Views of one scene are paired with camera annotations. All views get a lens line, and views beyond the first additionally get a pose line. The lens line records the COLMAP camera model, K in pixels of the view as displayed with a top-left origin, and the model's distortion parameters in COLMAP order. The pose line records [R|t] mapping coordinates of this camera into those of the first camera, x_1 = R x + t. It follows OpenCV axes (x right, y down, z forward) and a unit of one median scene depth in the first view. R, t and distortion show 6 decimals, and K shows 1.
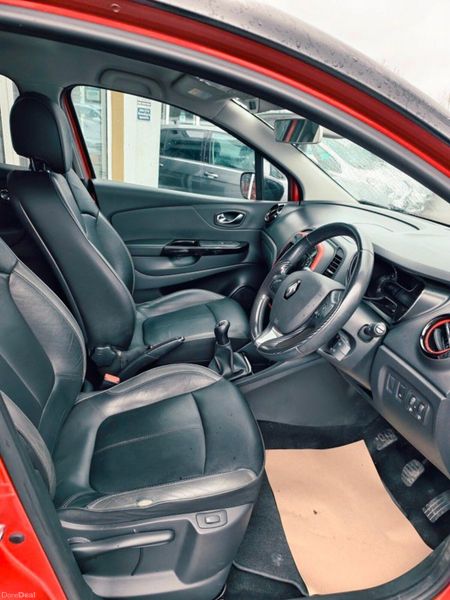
lens RADIAL K [[417.8, 0, 225.0], [0, 417.8, 300.0], [0, 0, 1]] dist [0.006405, 0.000018]
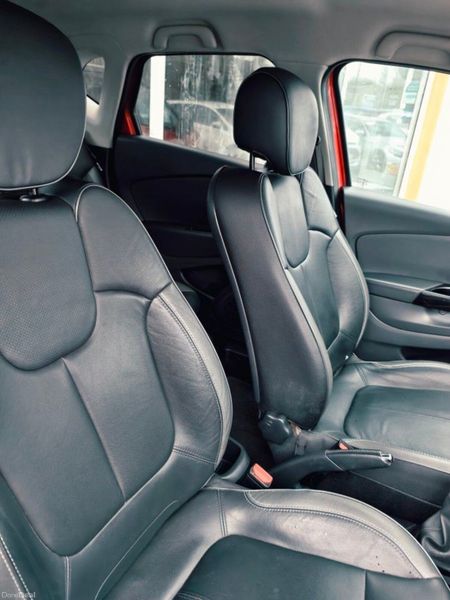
lens RADIAL K [[417.8, 0, 225.0], [0, 417.8, 300.0], [0, 0, 1]] dist [0.006405, 0.000018]
pose [[0.769765, 0.220479, -0.599042, 0.022202], [-0.239420, 0.969667, 0.049234, -0.084476], [0.591727, 0.105524, 0.799202, 0.317847]]
